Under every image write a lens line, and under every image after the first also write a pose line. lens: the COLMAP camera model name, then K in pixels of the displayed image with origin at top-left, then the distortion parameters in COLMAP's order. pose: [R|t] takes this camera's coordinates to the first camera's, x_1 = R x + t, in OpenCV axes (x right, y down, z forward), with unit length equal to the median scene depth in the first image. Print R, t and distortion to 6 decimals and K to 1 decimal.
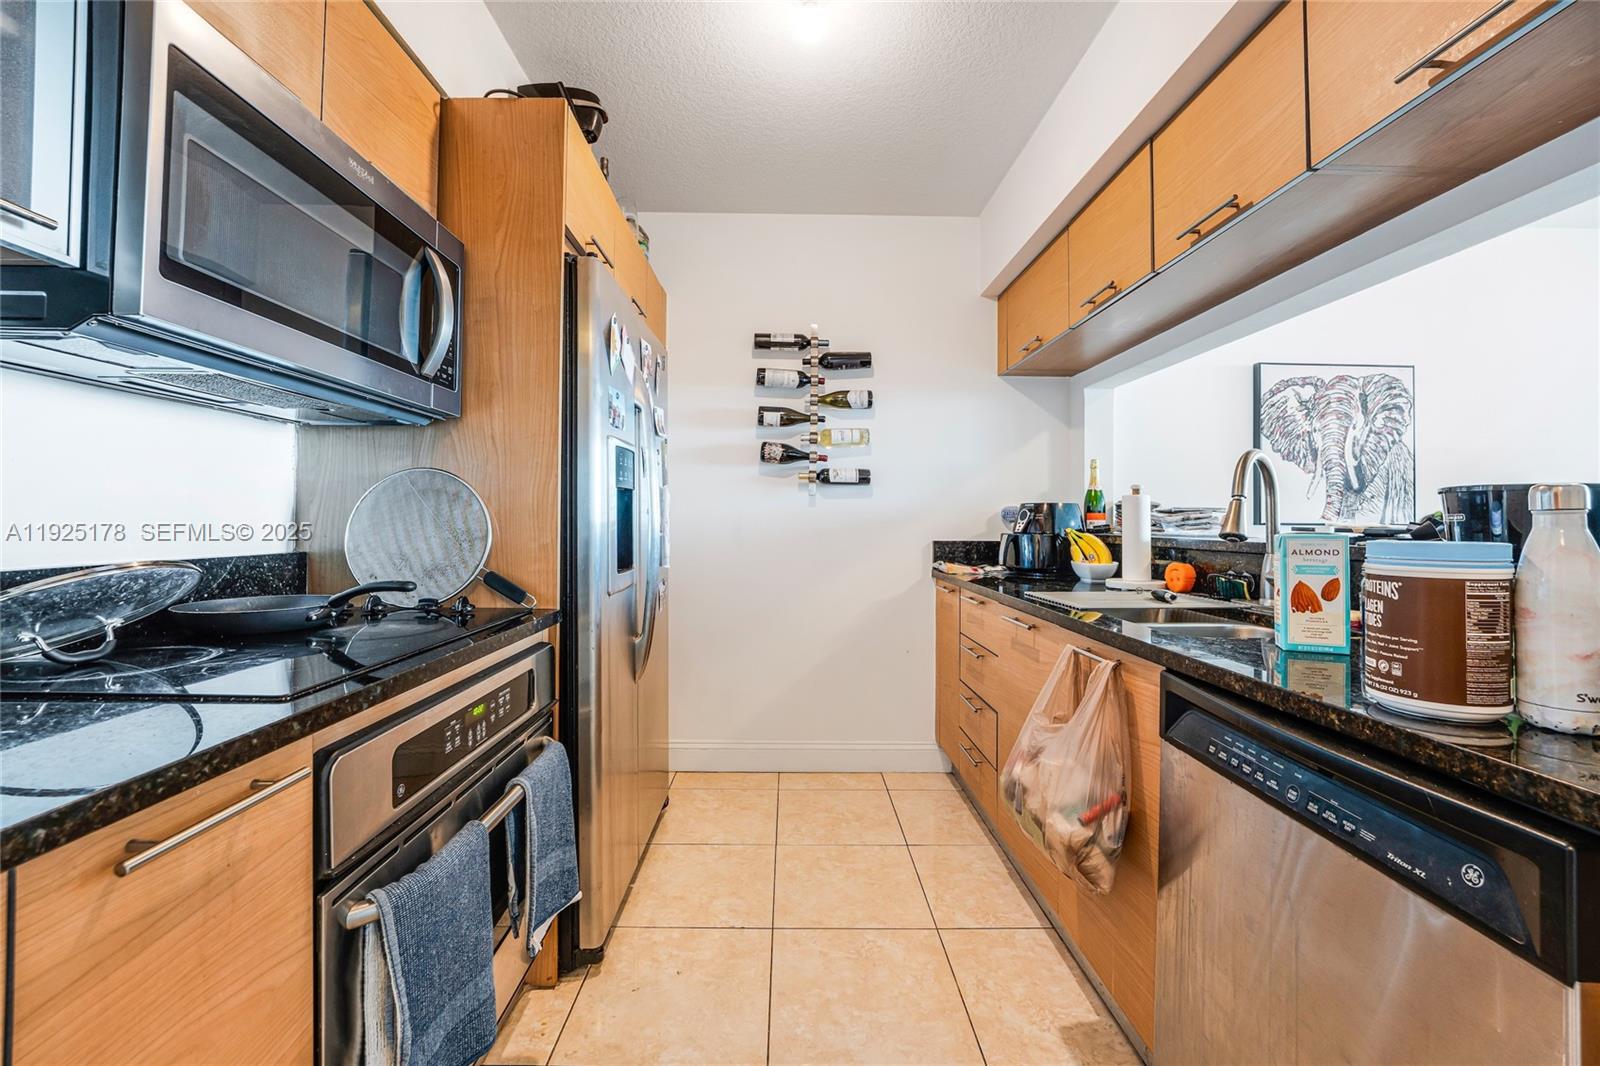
lens RADIAL K [[639.9, 0, 793.4], [0, 639.9, 531.6], [0, 0, 1]] dist [-0.016620, -0.000017]
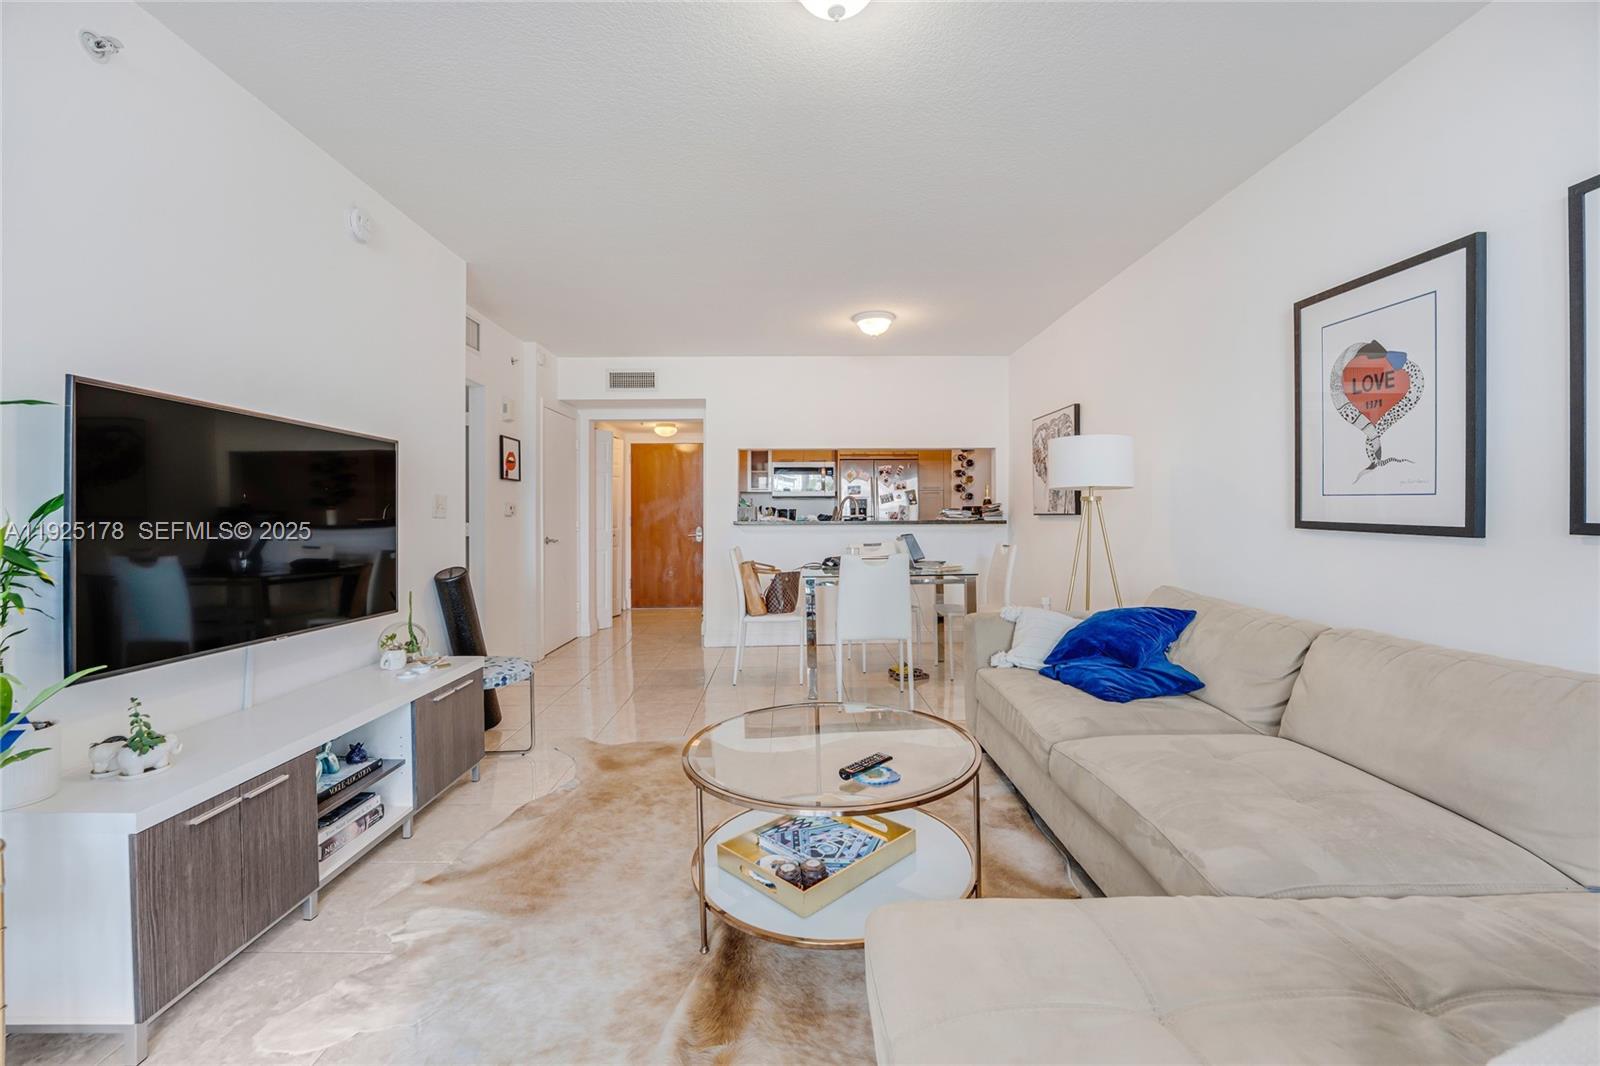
lens RADIAL K [[653.6, 0, 798.9], [0, 653.6, 516.7], [0, 0, 1]] dist [-0.025066, -0.000021]
pose [[-0.001070, -0.003940, -0.999992, 2.487891], [0.010468, 0.999937, -0.003951, -0.005572], [0.999945, -0.010473, -0.001029, 0.368671]]
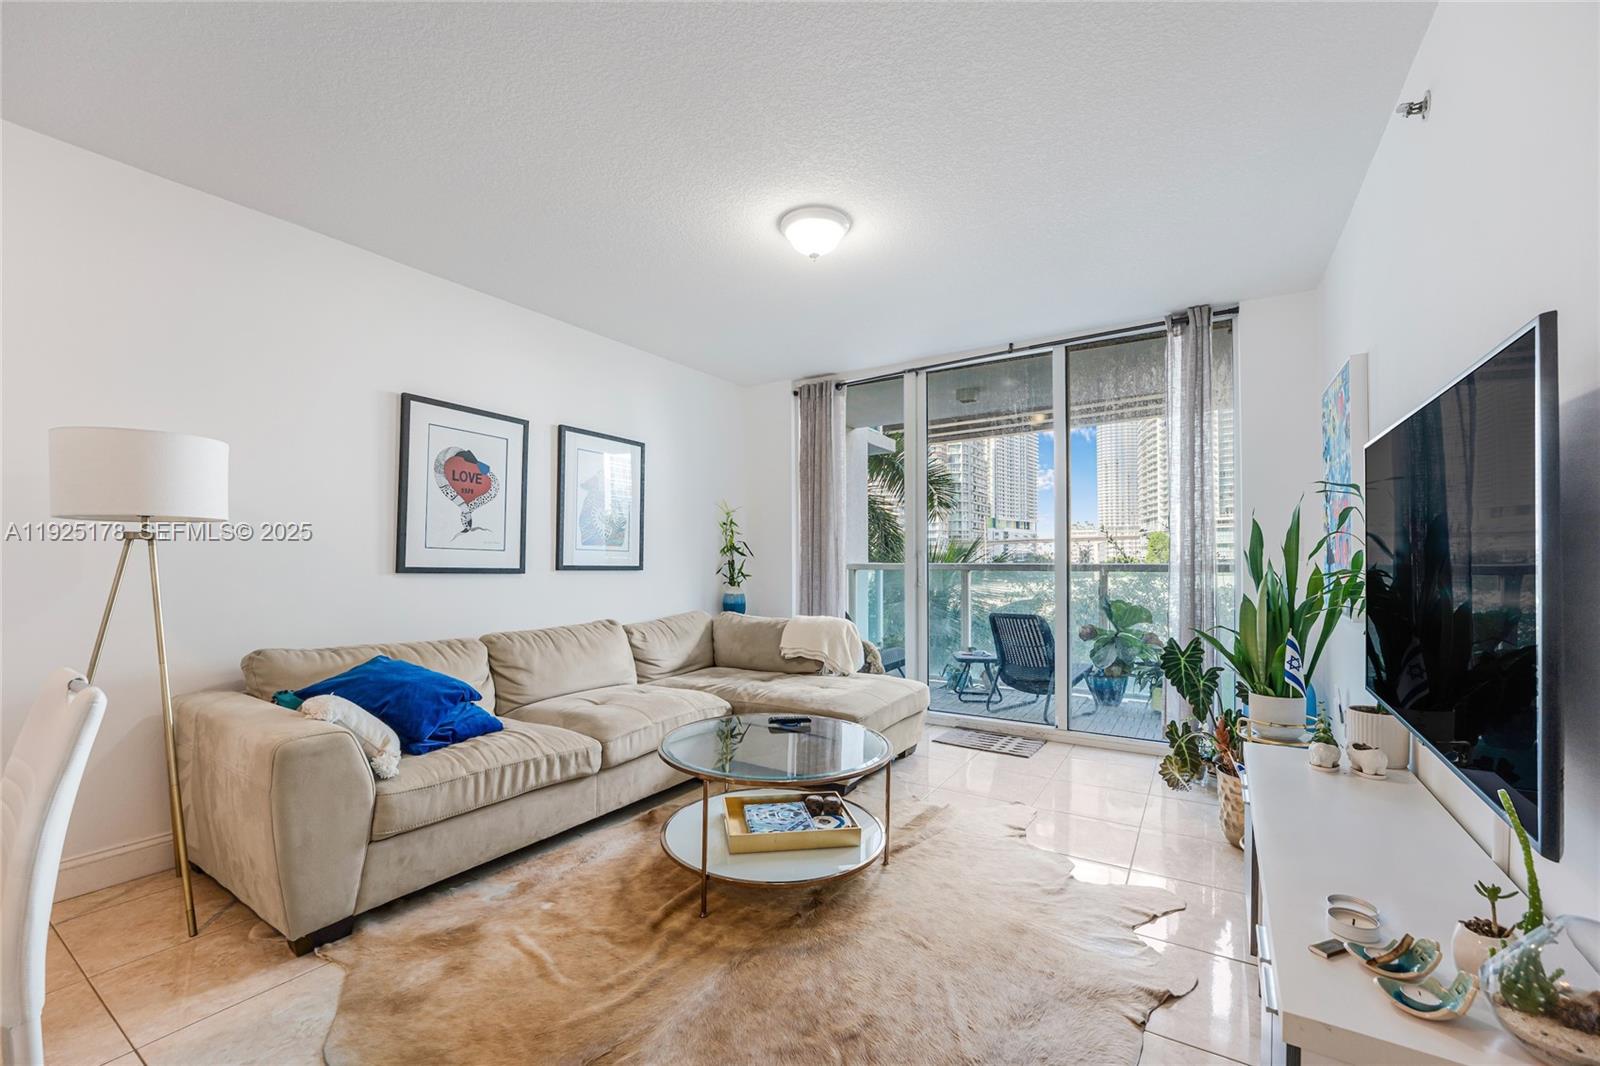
lens RADIAL K [[652.3, 0, 788.9], [0, 652.3, 557.2], [0, 0, 1]] dist [-0.017113, -0.000011]
pose [[0.555243, -0.003098, 0.831683, 1.120768], [0.000558, 0.999994, 0.003353, -0.015899], [-0.831688, -0.001398, 0.555241, -0.087247]]
